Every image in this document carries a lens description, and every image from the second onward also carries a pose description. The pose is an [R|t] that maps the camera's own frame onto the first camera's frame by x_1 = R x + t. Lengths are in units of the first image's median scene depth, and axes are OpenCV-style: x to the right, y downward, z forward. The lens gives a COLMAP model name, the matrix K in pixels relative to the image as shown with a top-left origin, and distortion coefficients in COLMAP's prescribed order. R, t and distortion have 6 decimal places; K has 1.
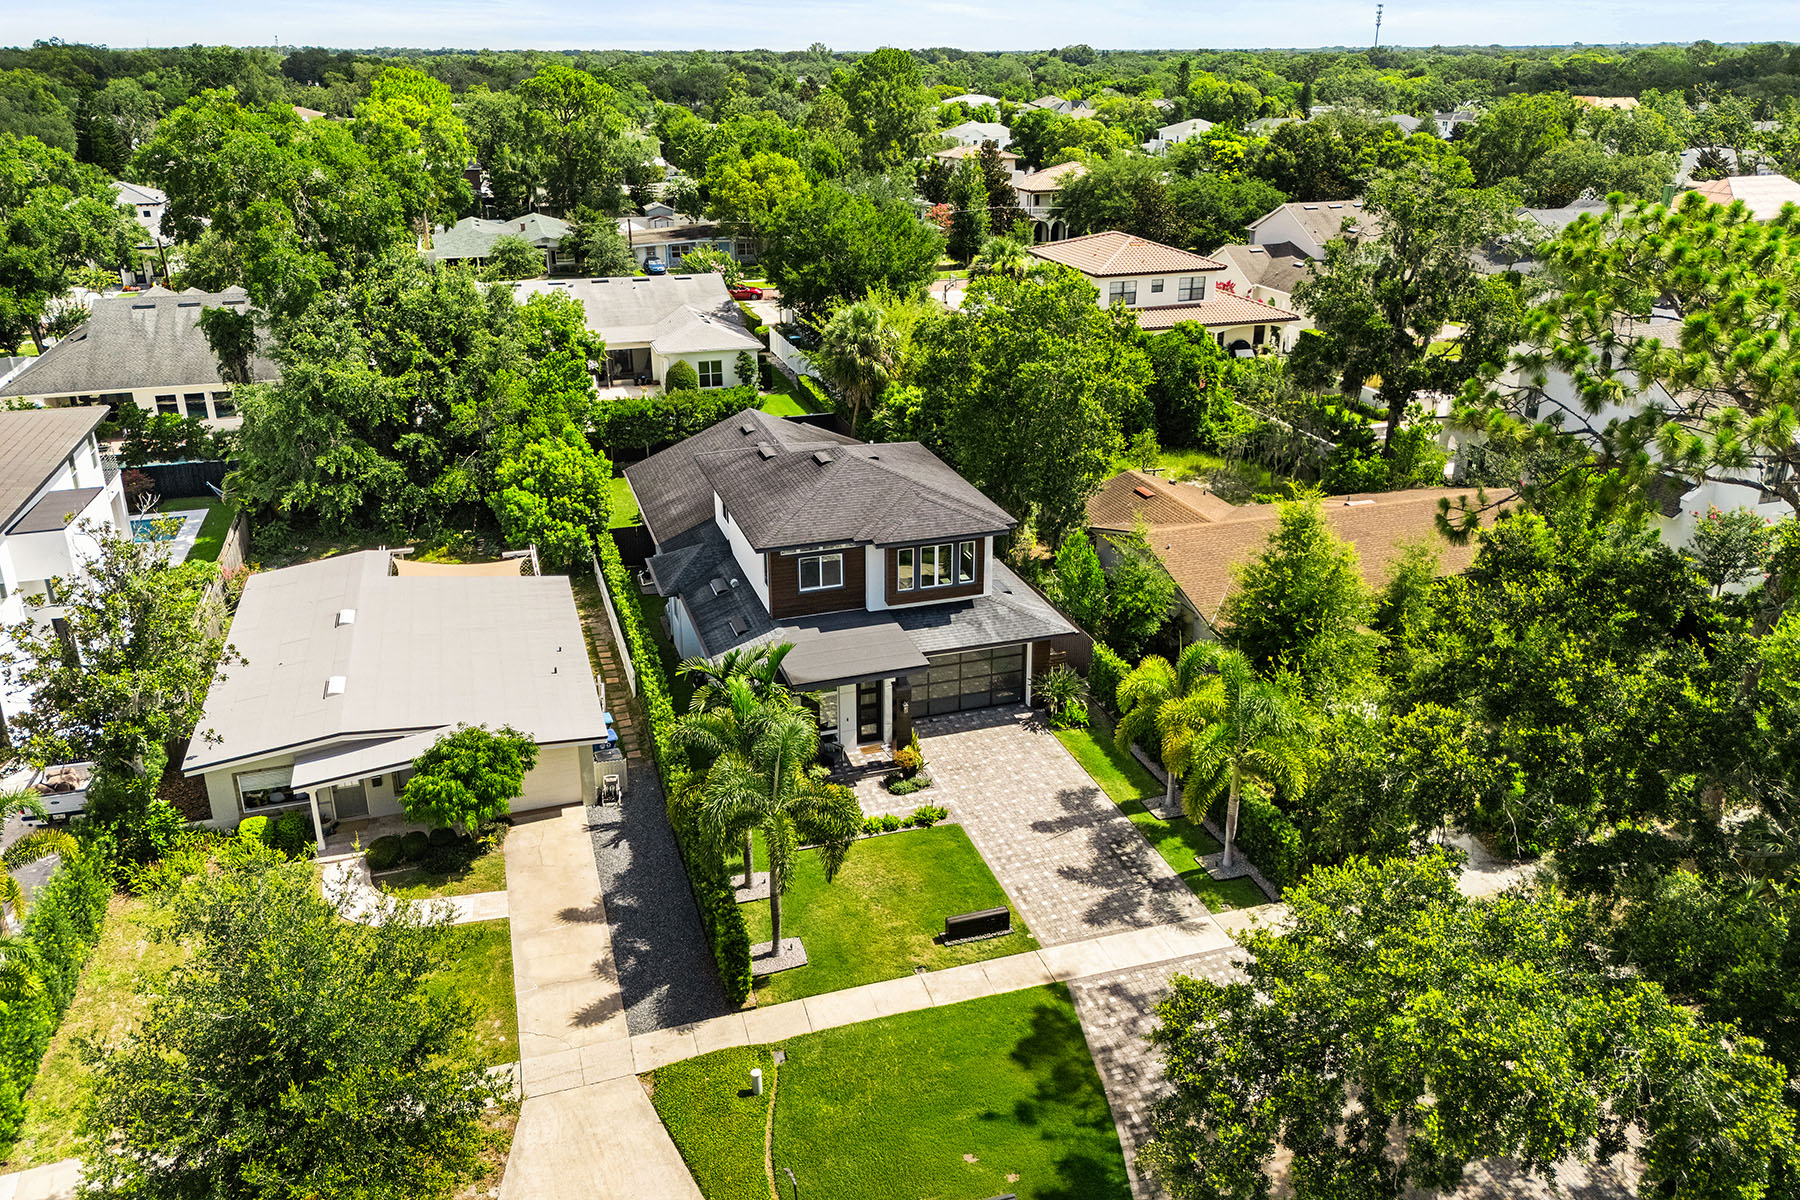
lens RADIAL K [[1321.2, 0, 890.2], [0, 1321.2, 533.2], [0, 0, 1]] dist [0.073101, -0.082176]
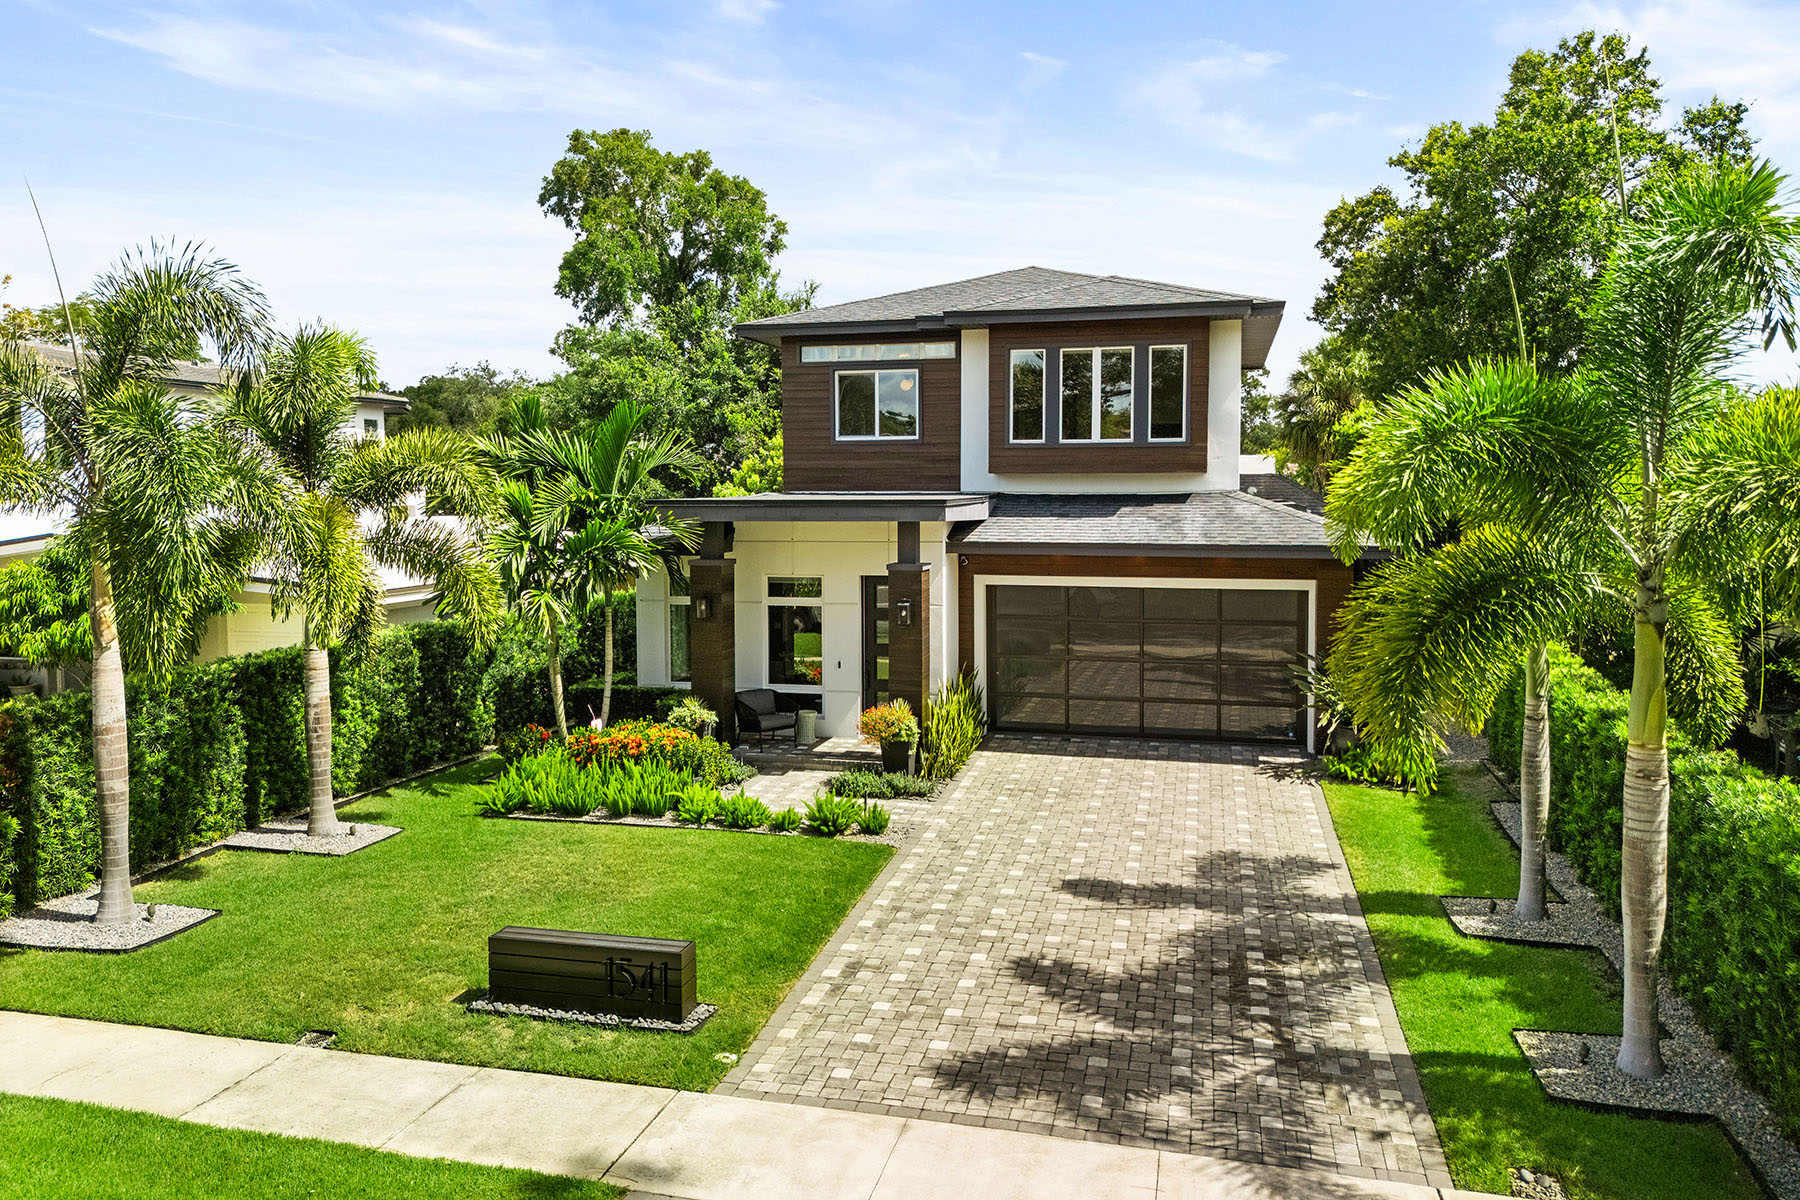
lens RADIAL K [[1321.2, 0, 890.2], [0, 1321.2, 533.2], [0, 0, 1]] dist [0.073101, -0.082176]
pose [[0.850087, 0.021787, -0.526191, 0.238509], [-0.181257, 0.950205, -0.253486, 0.218633], [0.494467, 0.310862, 0.811707, 0.624789]]
